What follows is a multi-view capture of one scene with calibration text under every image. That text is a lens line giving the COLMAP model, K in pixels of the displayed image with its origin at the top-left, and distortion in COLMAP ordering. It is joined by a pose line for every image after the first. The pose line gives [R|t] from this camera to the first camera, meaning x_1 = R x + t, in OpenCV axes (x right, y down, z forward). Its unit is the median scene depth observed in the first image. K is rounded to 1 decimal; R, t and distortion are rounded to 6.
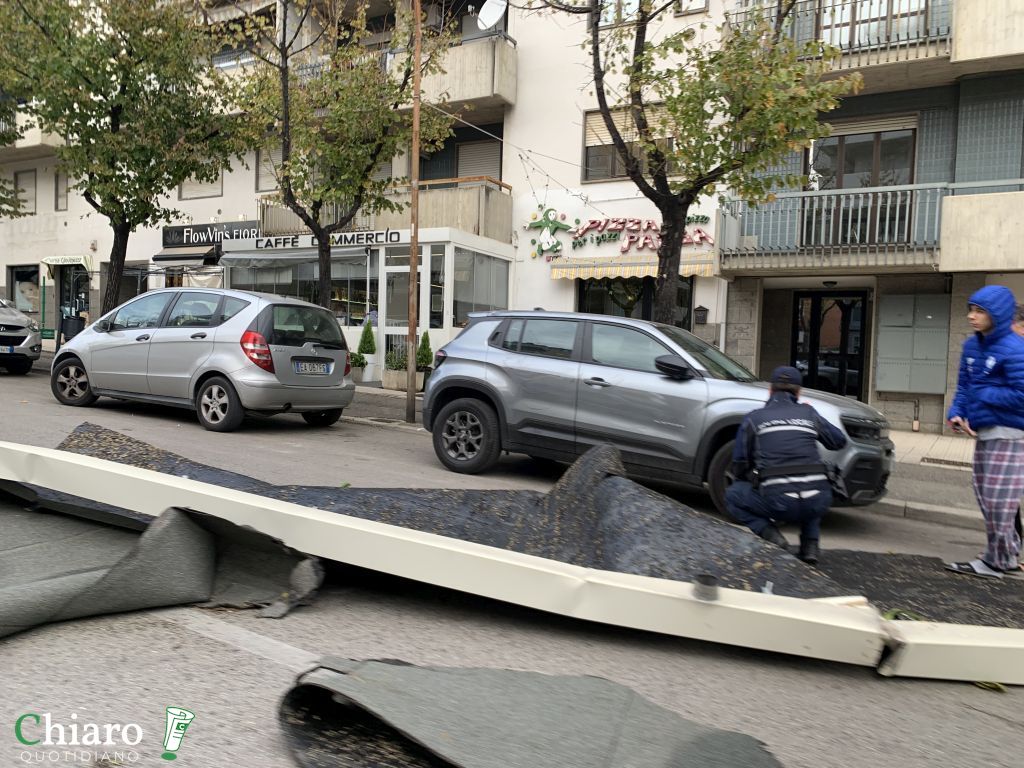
lens RADIAL K [[769.1, 0, 523.1], [0, 769.1, 403.4], [0, 0, 1]] dist [0.114009, -0.292977]
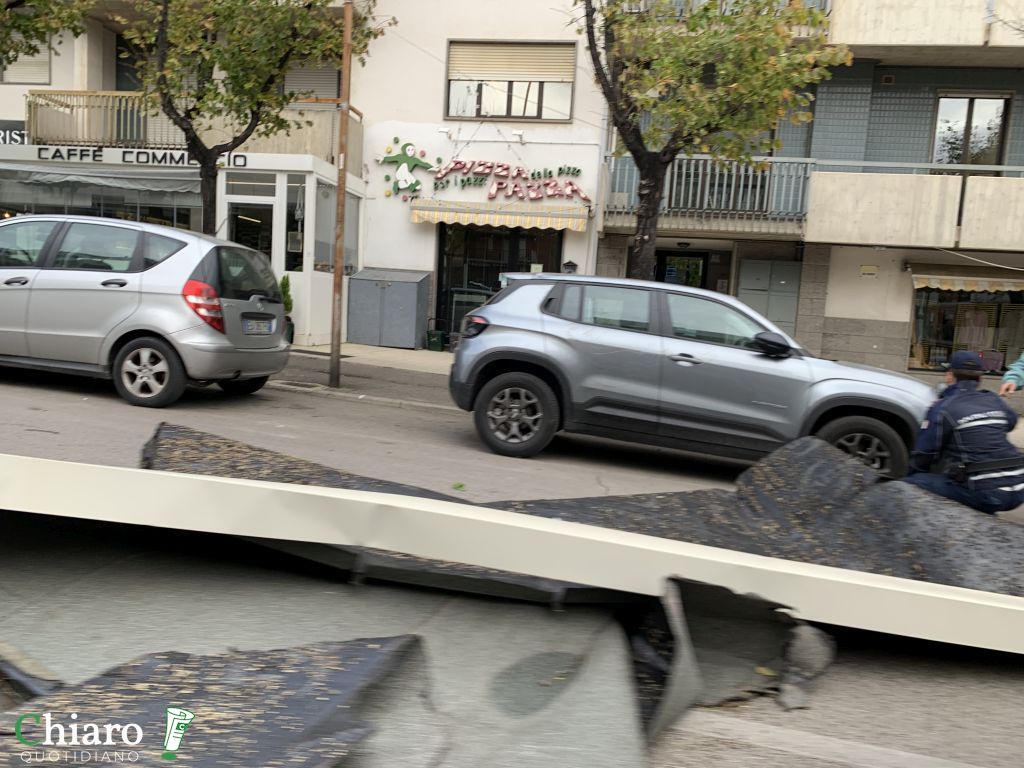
lens RADIAL K [[776.6, 0, 512.6], [0, 776.6, 406.1], [0, 0, 1]] dist [0.009300, -0.012002]
pose [[0.942658, -0.014814, 0.333430, -0.183637], [-0.012361, 0.996779, 0.079233, -0.018898], [-0.333530, -0.078812, 0.939439, 0.081666]]
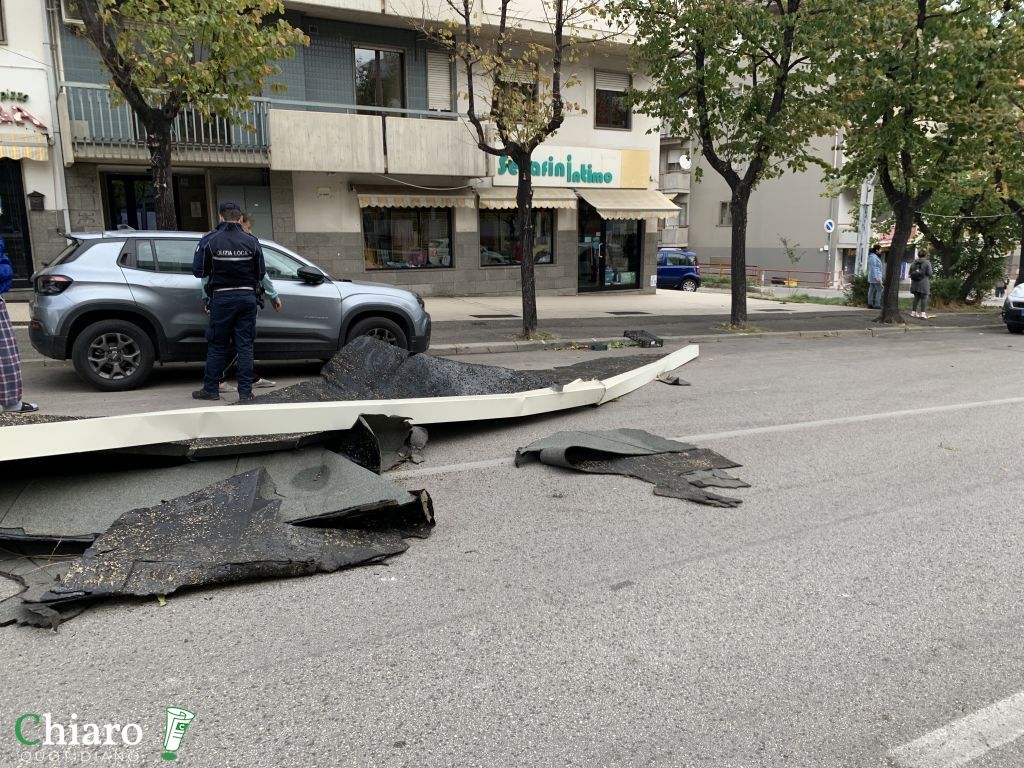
lens RADIAL K [[770.0, 0, 512.0], [0, 770.0, 384.0], [0, 0, 1]] dist [0.120029, -0.153719]
pose [[0.512369, -0.207438, 0.833335, -0.340978], [0.074423, 0.977462, 0.197556, -0.044703], [-0.855534, -0.039202, 0.516260, -0.006854]]
